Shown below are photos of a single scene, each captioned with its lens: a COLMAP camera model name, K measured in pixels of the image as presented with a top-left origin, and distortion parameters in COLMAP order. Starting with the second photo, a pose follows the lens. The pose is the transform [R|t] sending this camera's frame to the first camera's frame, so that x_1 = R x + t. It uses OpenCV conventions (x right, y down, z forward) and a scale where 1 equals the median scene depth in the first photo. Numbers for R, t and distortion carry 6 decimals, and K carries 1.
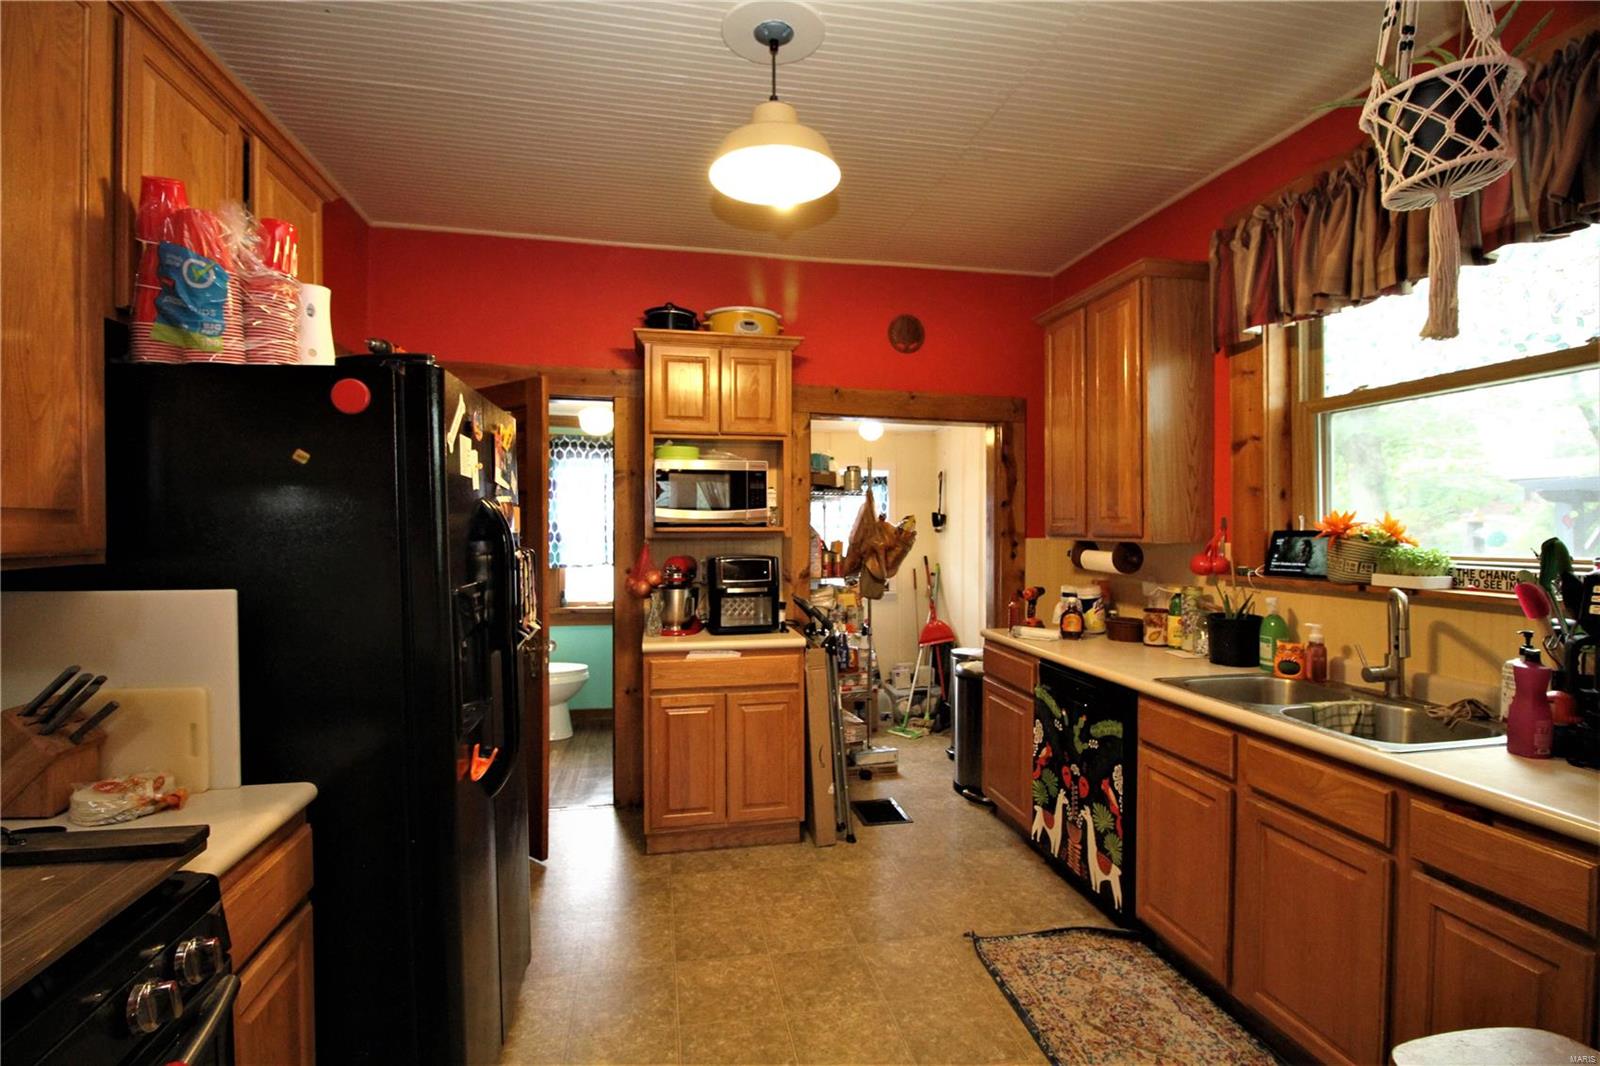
lens RADIAL K [[742.8, 0, 800.0], [0, 742.8, 533.0], [0, 0, 1]] dist [-0.005688, -0.009793]
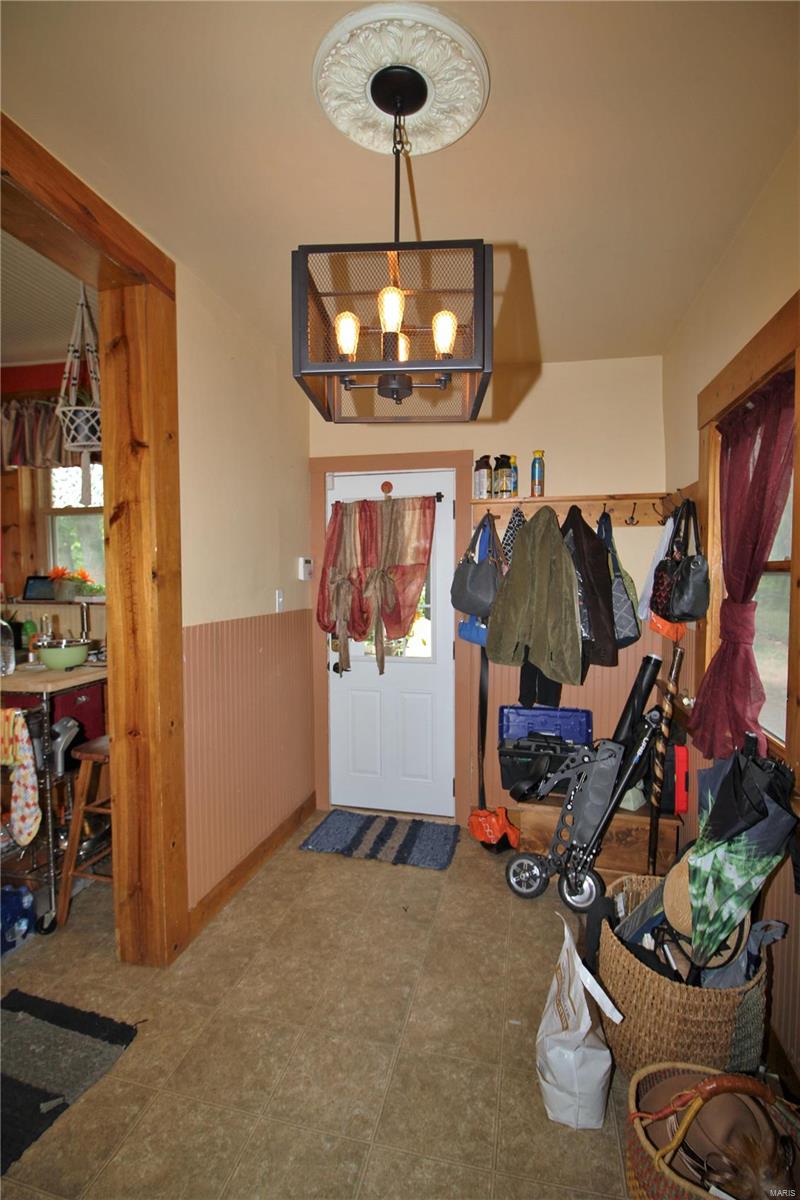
lens RADIAL K [[557.1, 0, 400.0], [0, 557.1, 600.0], [0, 0, 1]] dist [-0.005688, -0.009793]
pose [[0.406240, -0.043311, 0.912739, -0.311804], [0.005149, 0.998969, 0.045111, -0.001258], [-0.913752, -0.013627, 0.406045, -0.517506]]
